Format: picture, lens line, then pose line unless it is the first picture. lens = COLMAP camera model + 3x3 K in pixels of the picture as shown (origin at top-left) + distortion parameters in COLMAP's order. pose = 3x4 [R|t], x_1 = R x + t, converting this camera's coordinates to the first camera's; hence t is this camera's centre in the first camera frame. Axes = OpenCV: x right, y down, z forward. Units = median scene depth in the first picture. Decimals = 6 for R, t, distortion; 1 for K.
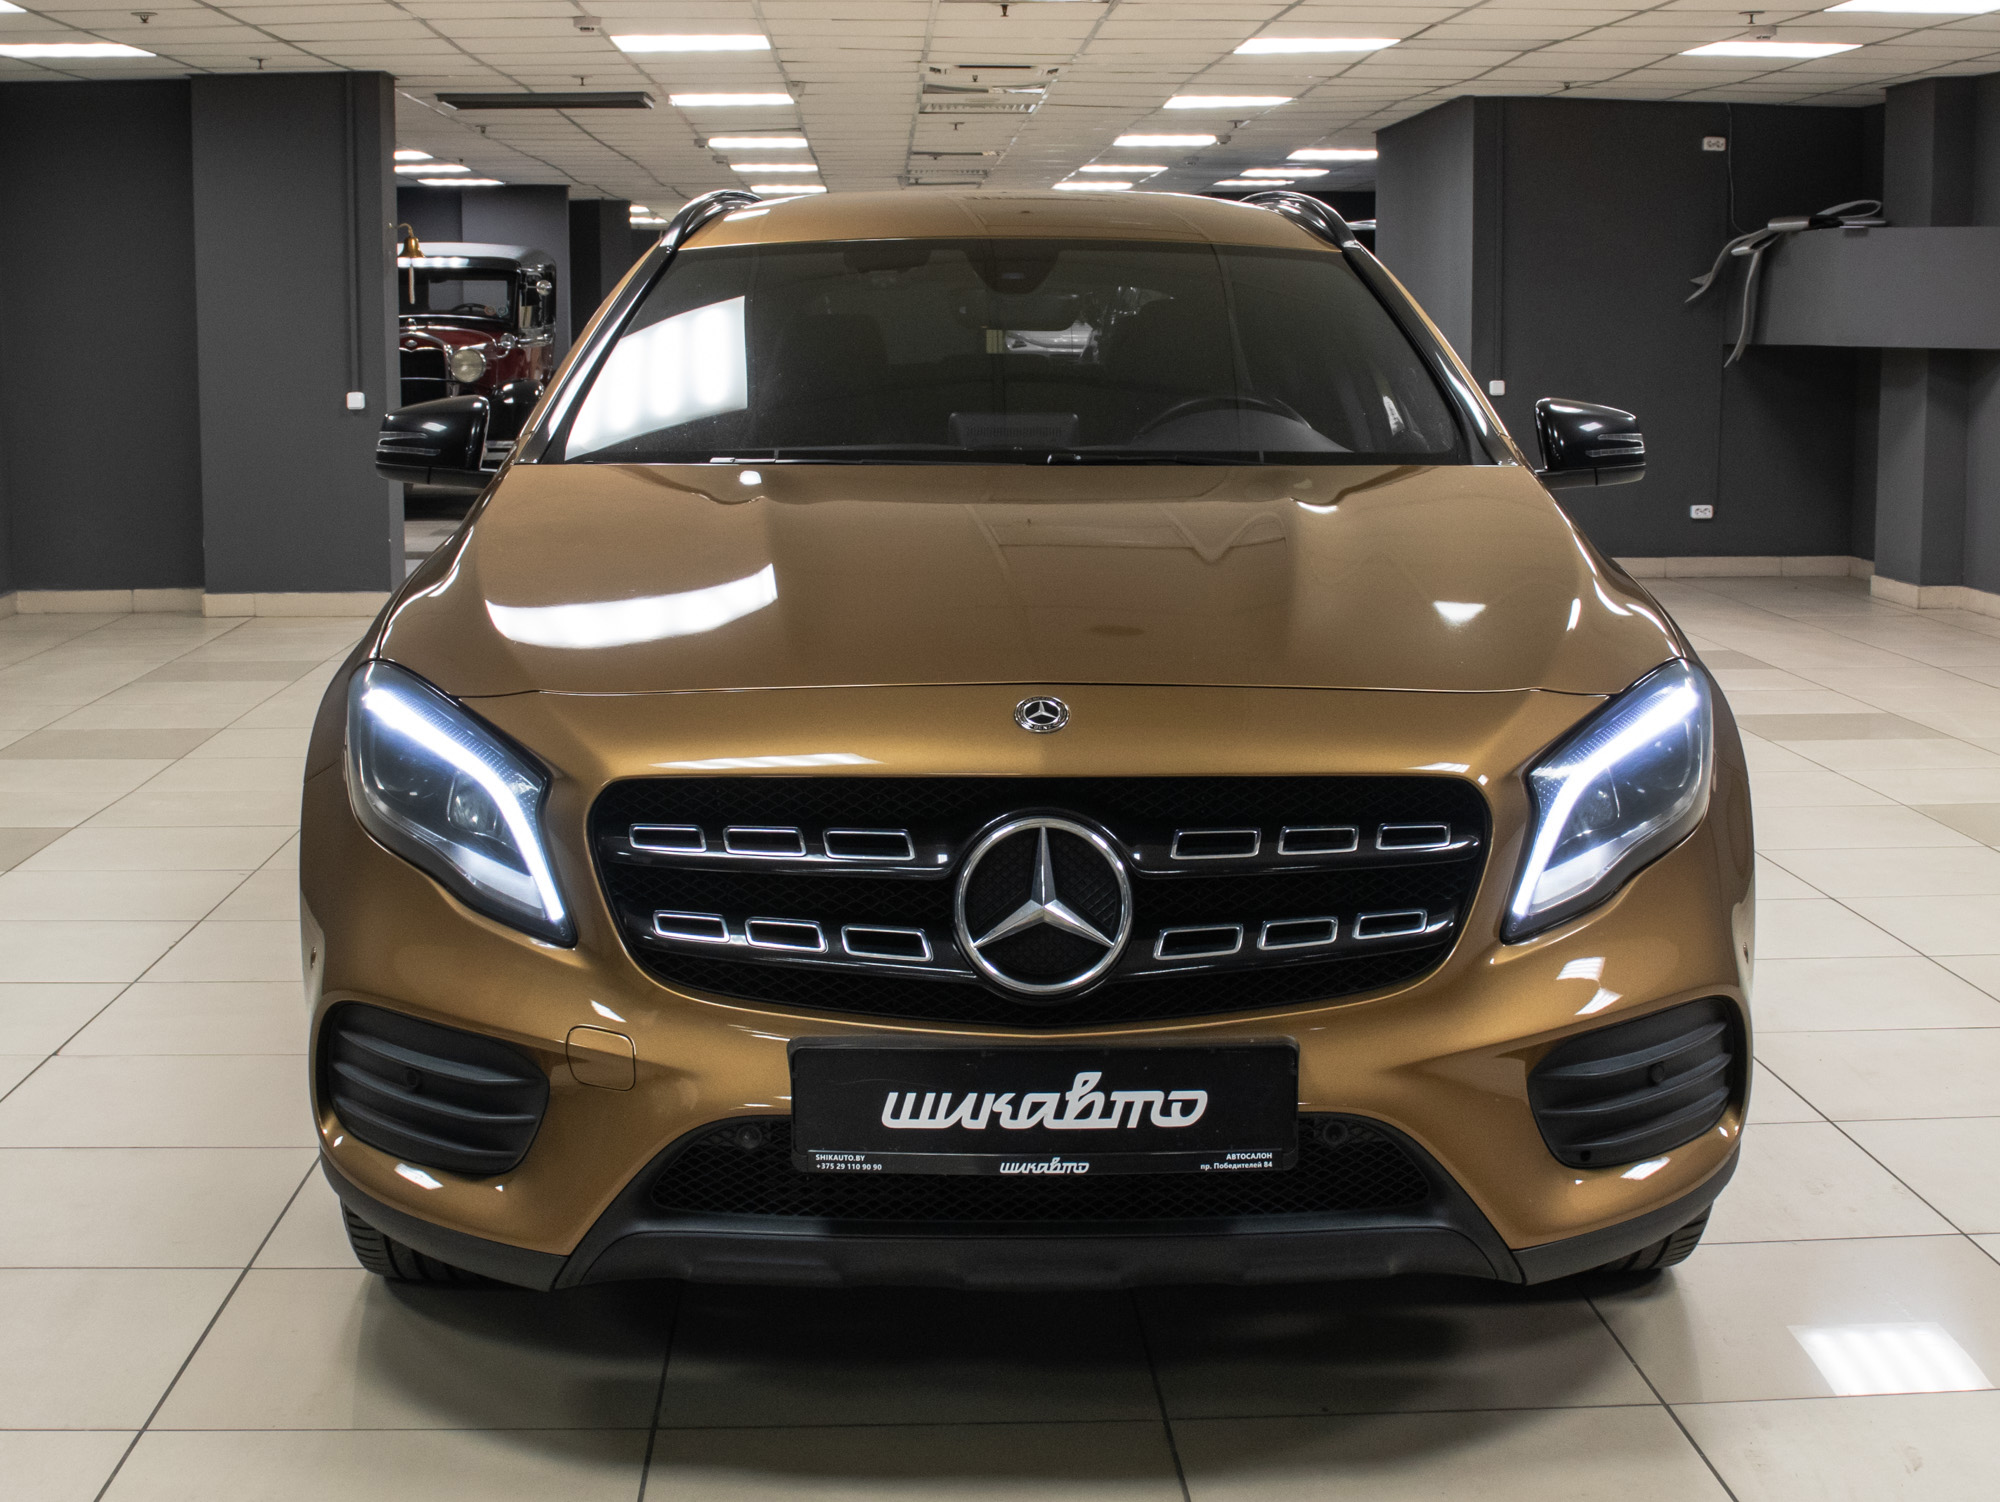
lens RADIAL K [[2959.6, 0, 1000.0], [0, 2959.6, 751.0], [0, 0, 1]] dist [-0.188436, -0.006387]
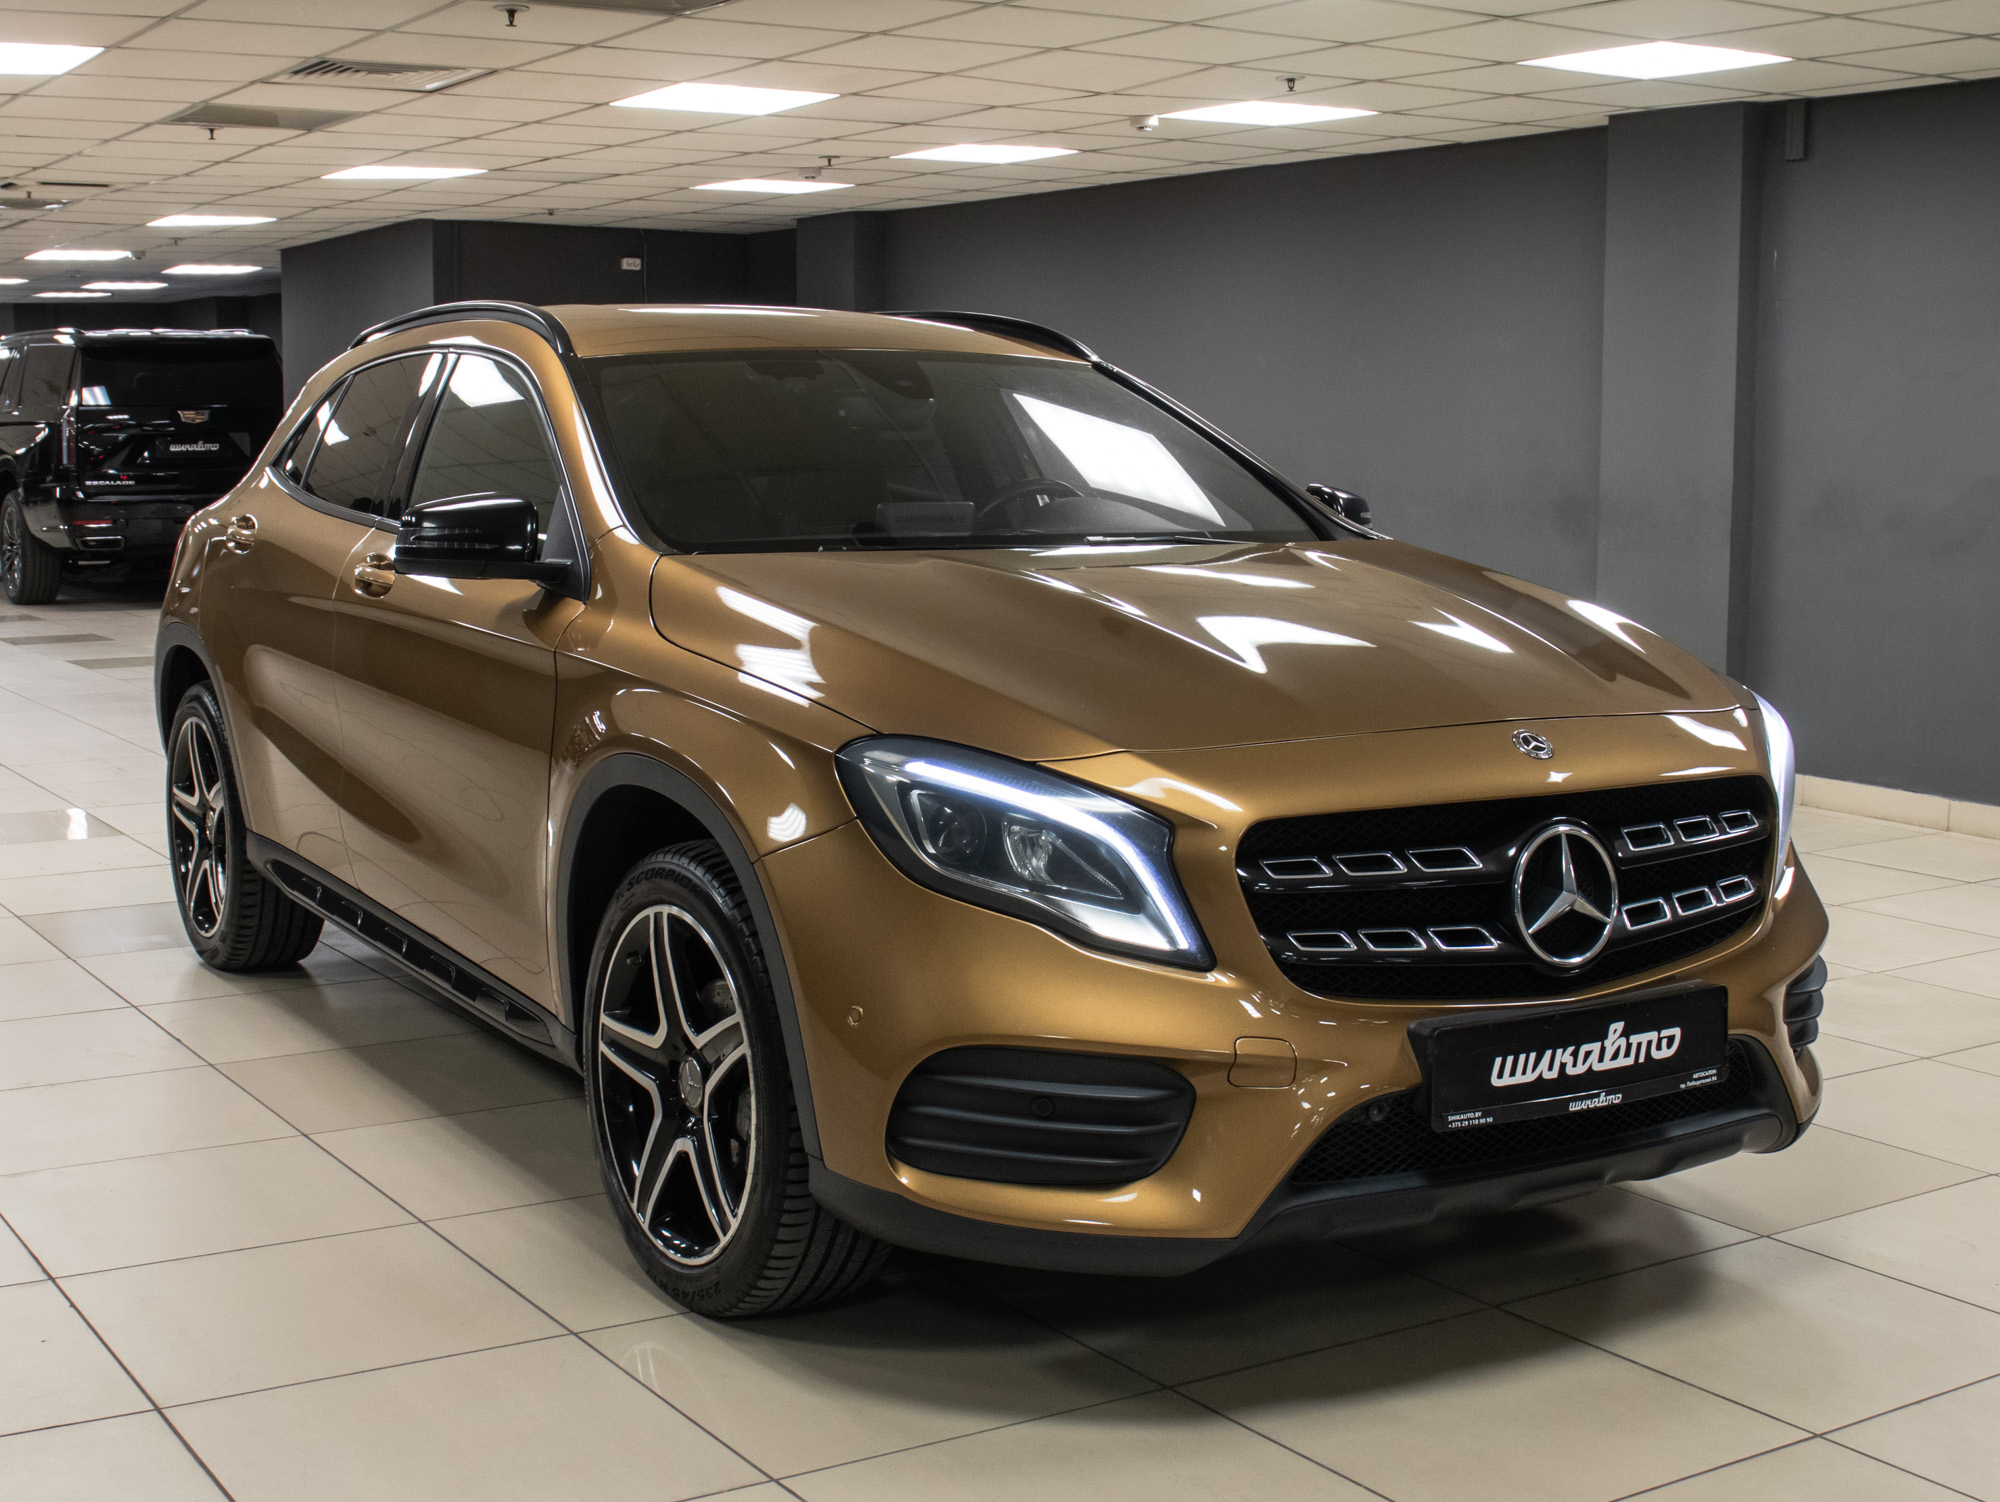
lens RADIAL K [[2582.6, 0, 1000.0], [0, 2582.6, 751.0], [0, 0, 1]] dist [-0.159585, -0.015367]
pose [[0.870311, -0.056175, 0.489289, -0.729143], [0.063551, 0.997977, 0.001537, -0.026259], [-0.488386, 0.029757, 0.872120, 0.167668]]
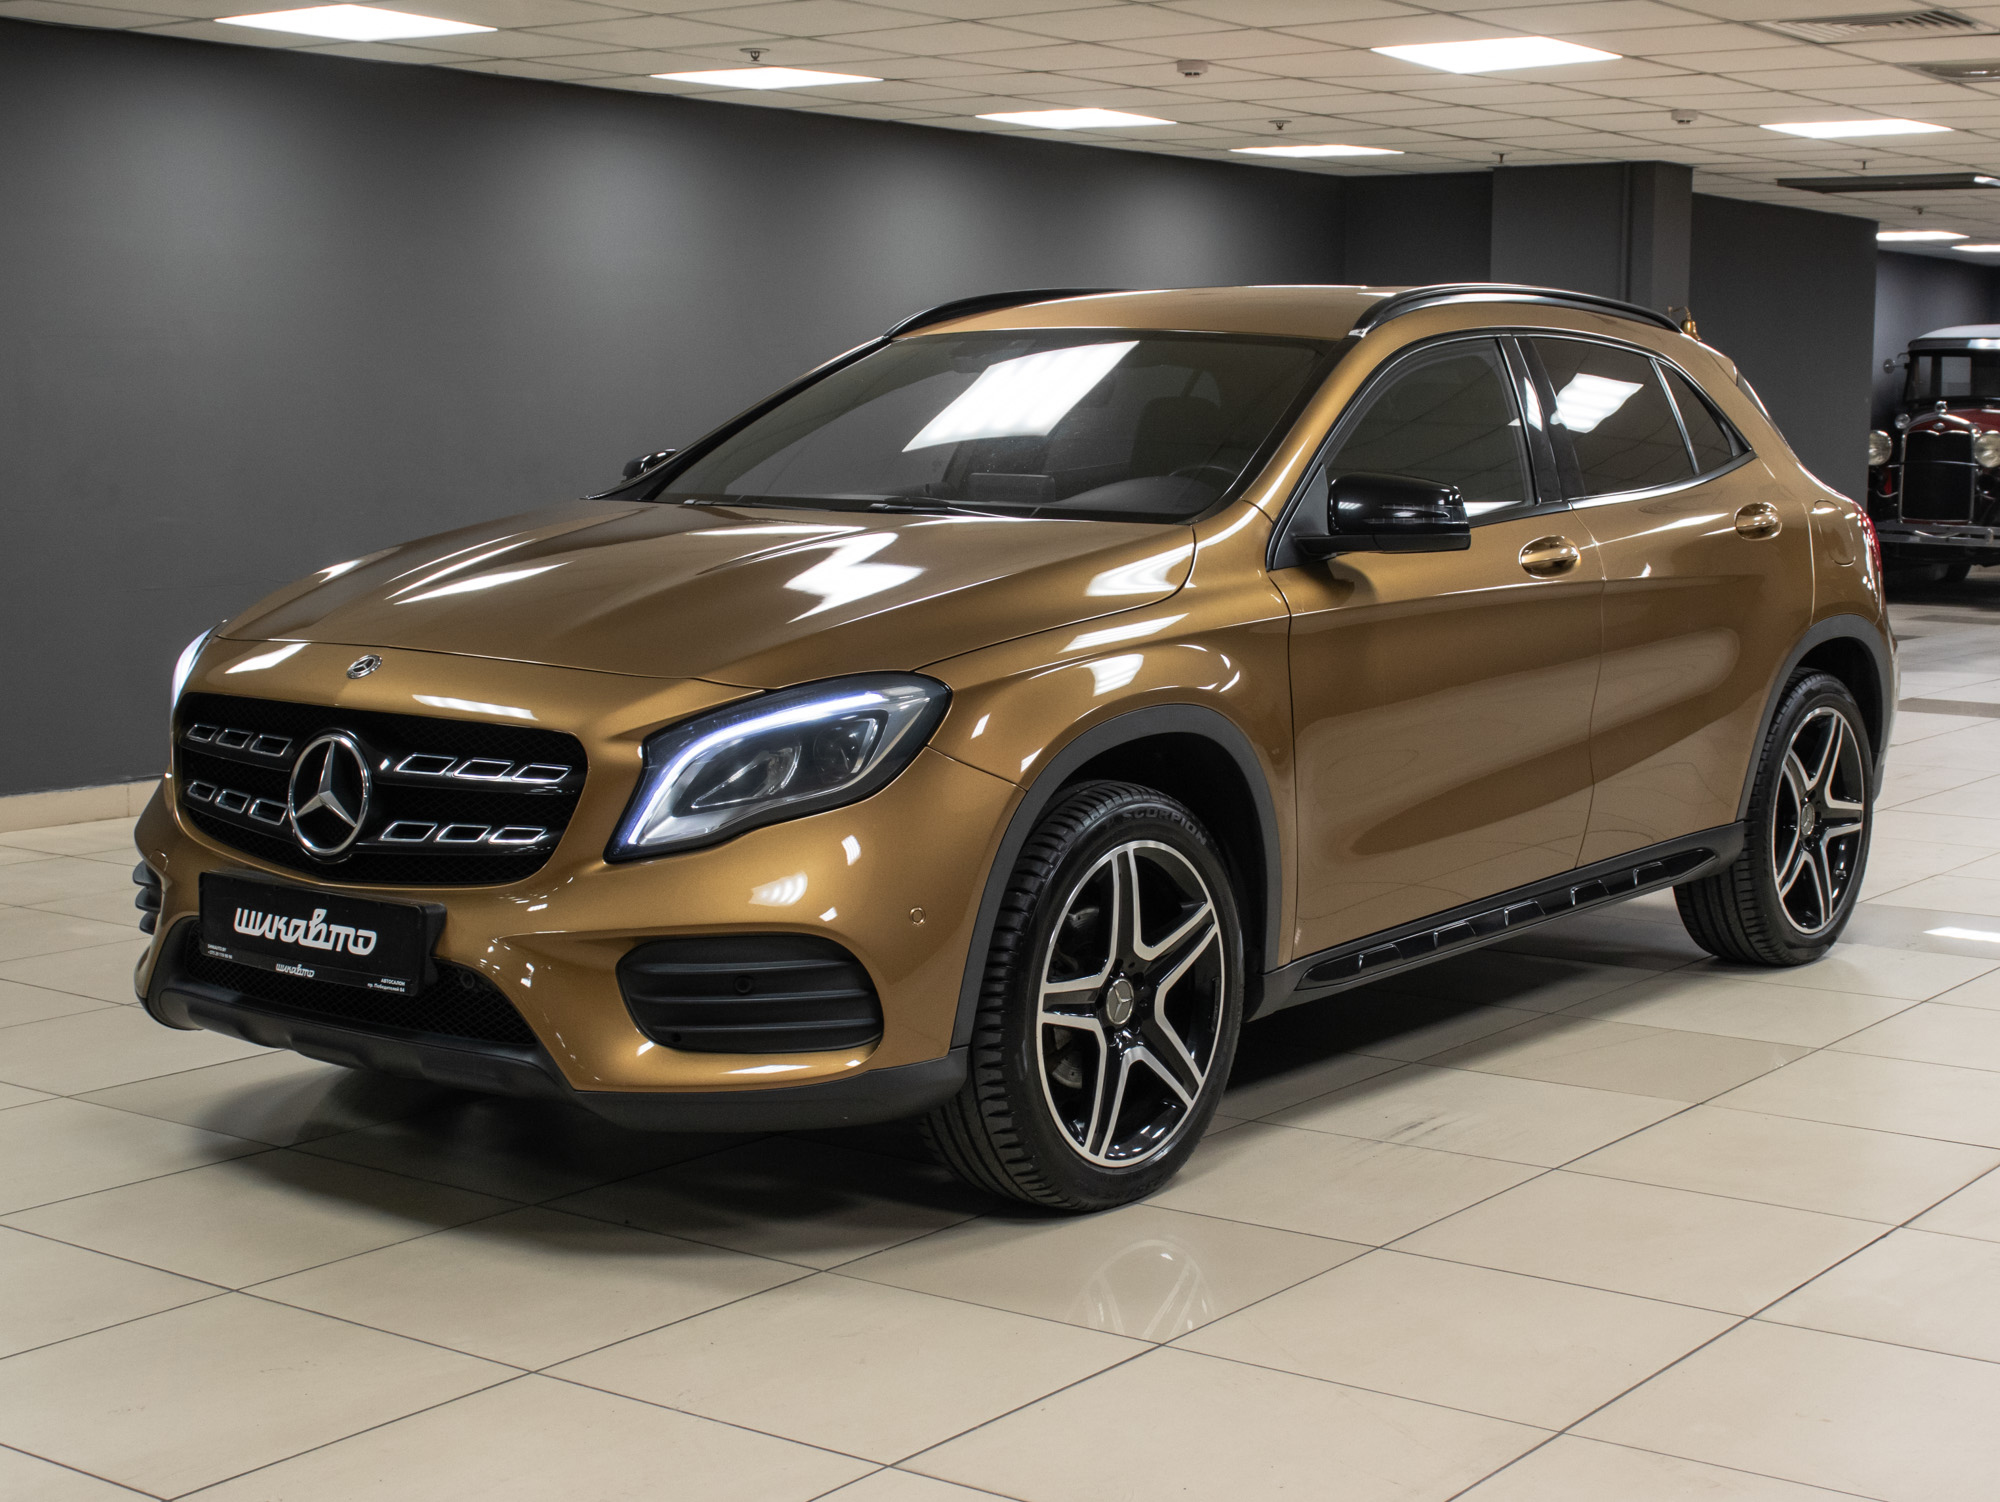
lens RADIAL K [[3041.0, 0, 1002.1], [0, 3041.0, 812.0], [0, 0, 1]] dist [-0.029710, -0.094005]
pose [[0.768025, 0.090974, -0.633925, 1.232053], [-0.098676, 0.994849, 0.023219, -0.007010], [0.632772, 0.044720, 0.773046, 0.050461]]
